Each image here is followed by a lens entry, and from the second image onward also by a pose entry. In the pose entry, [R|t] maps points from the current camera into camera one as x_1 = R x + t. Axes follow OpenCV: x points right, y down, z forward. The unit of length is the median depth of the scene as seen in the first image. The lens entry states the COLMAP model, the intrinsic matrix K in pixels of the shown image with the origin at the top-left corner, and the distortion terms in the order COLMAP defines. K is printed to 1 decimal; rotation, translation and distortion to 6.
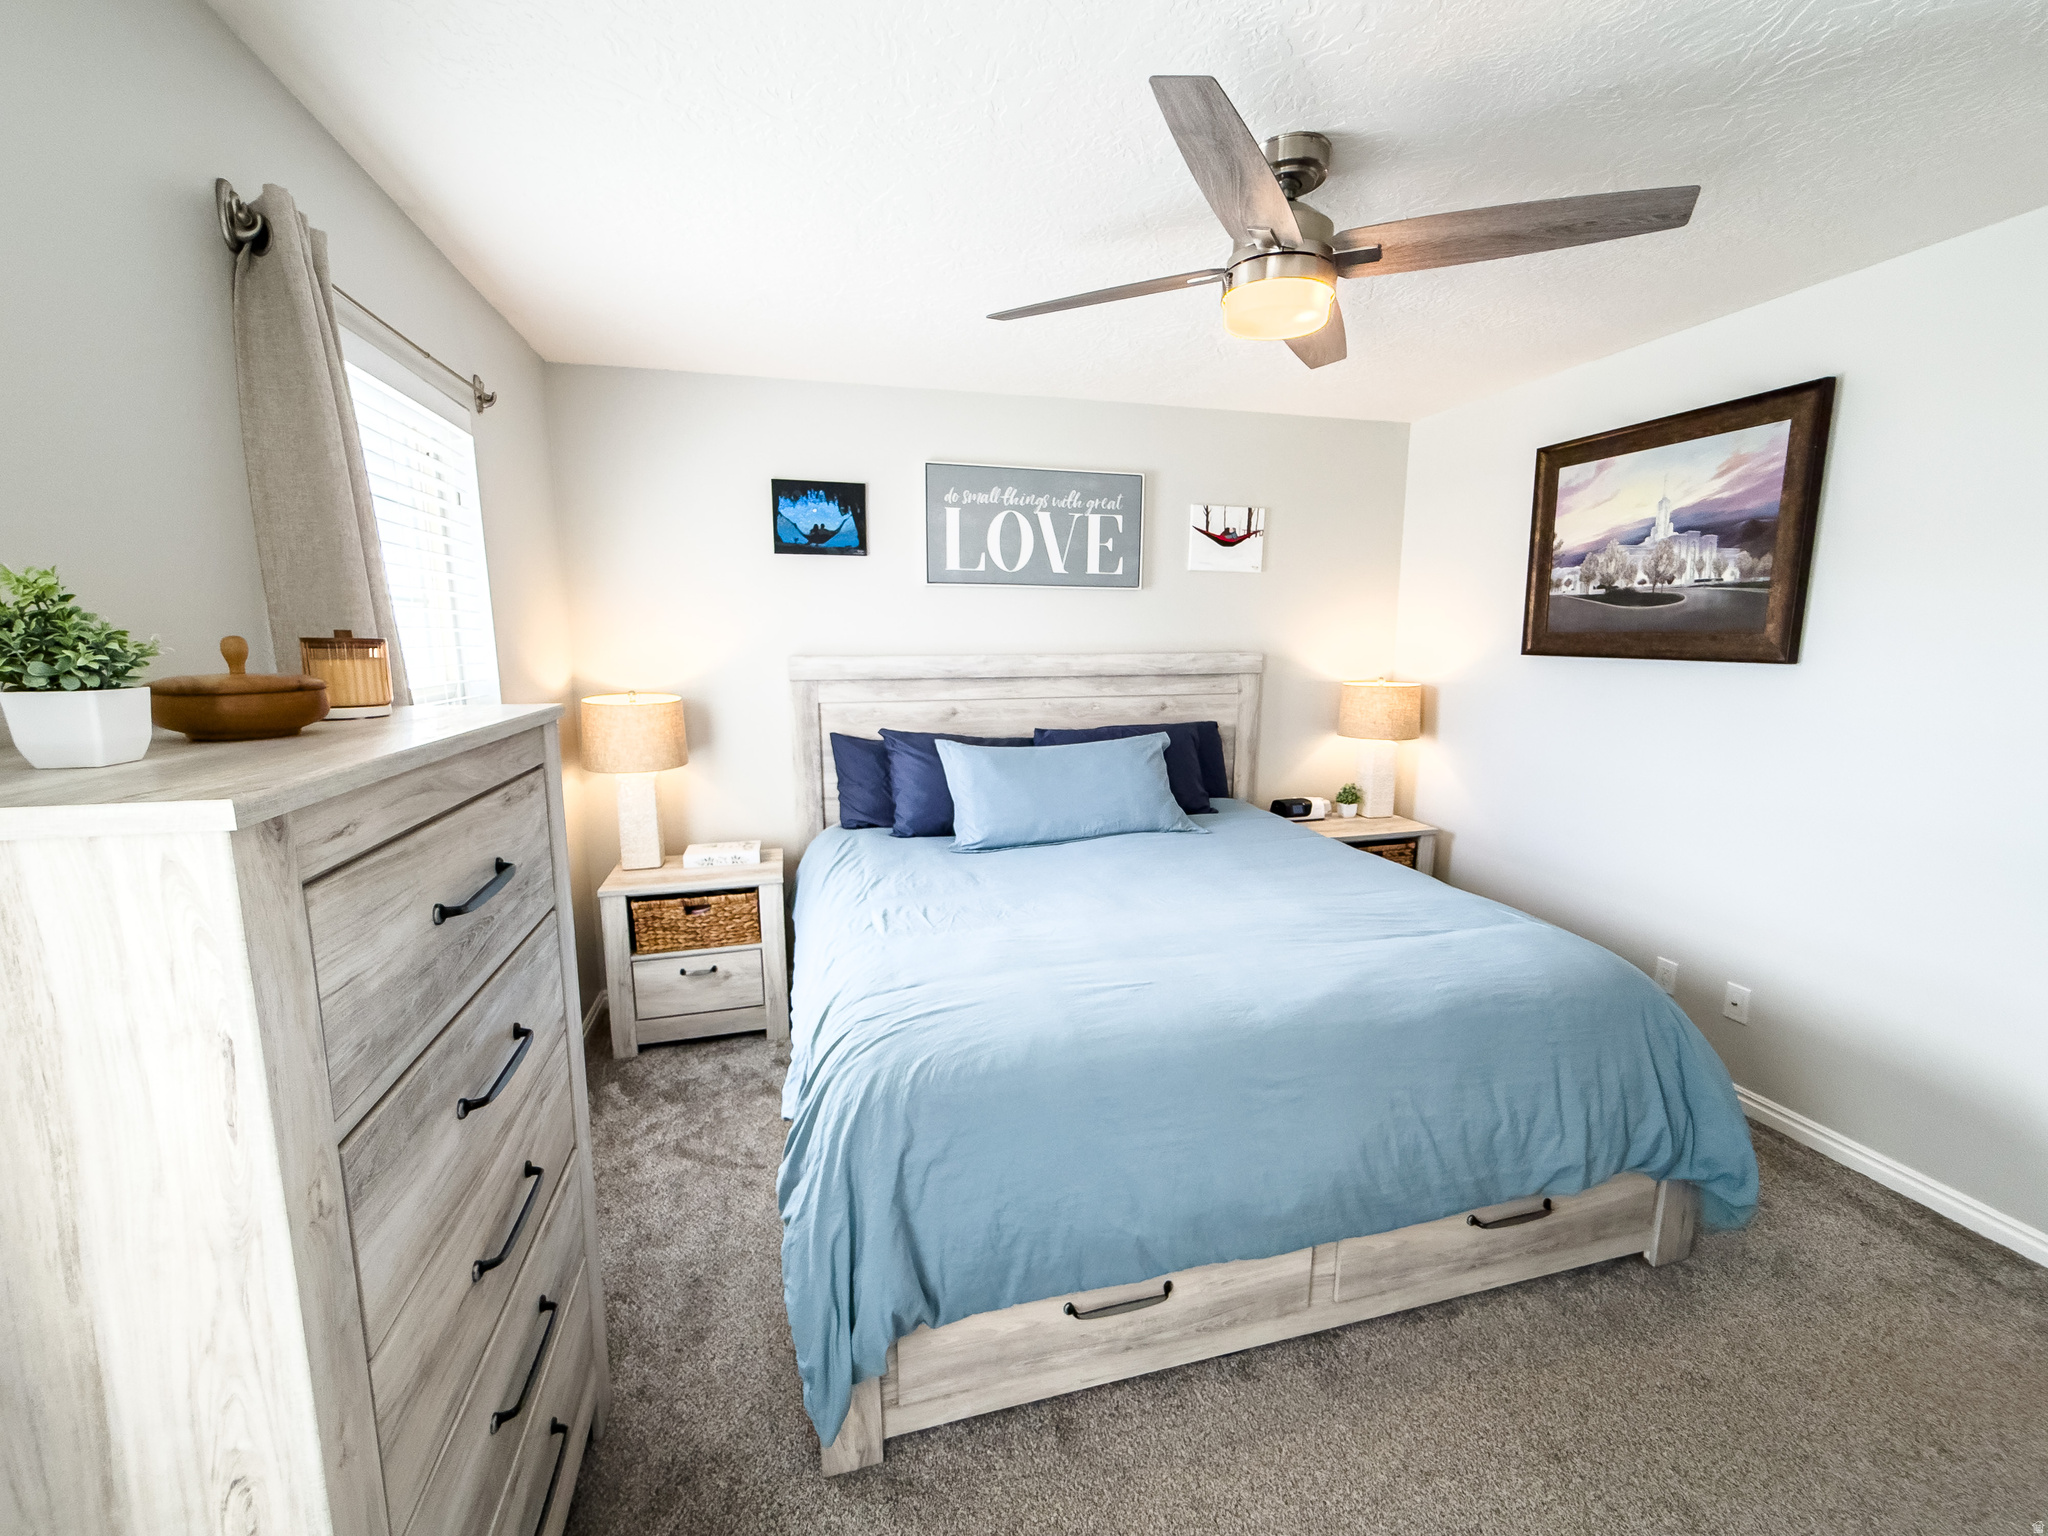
lens RADIAL K [[821.7, 0, 1023.2], [0, 821.7, 761.7], [0, 0, 1]] dist [-0.002378, 0.000504]
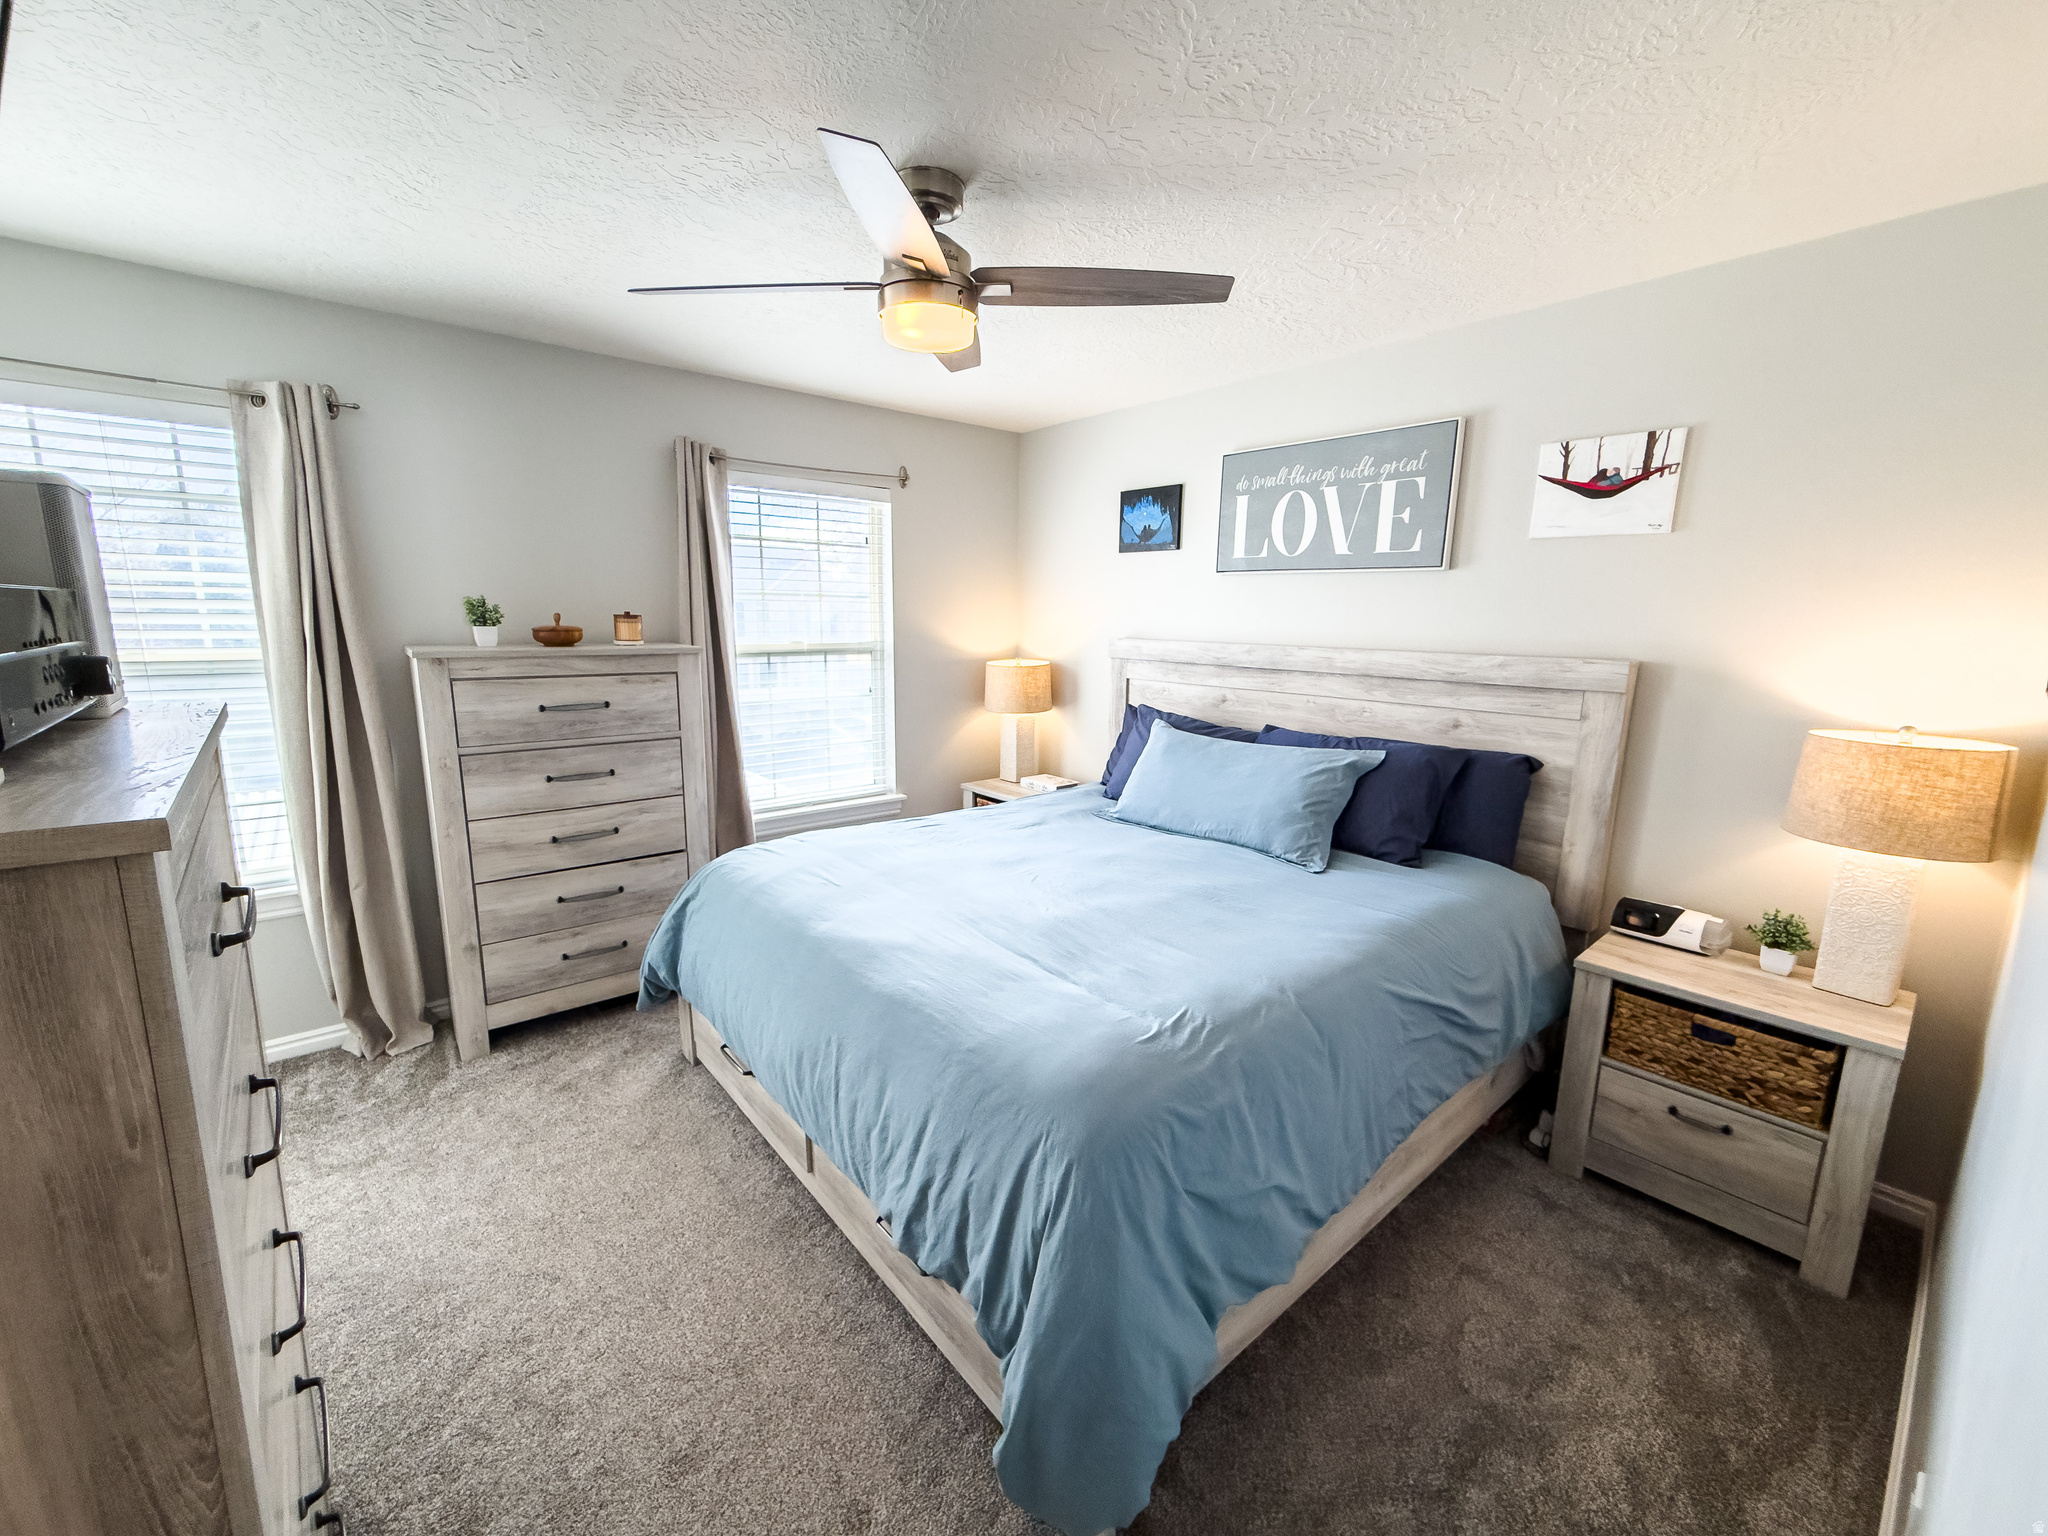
lens RADIAL K [[821.7, 0, 1026.8], [0, 821.7, 760.3], [0, 0, 1]] dist [-0.002378, 0.000504]
pose [[0.428082, 0.167687, -0.888047, 0.720855], [-0.154665, 0.981732, 0.110822, -0.060926], [0.890407, 0.089909, 0.446197, 0.337340]]
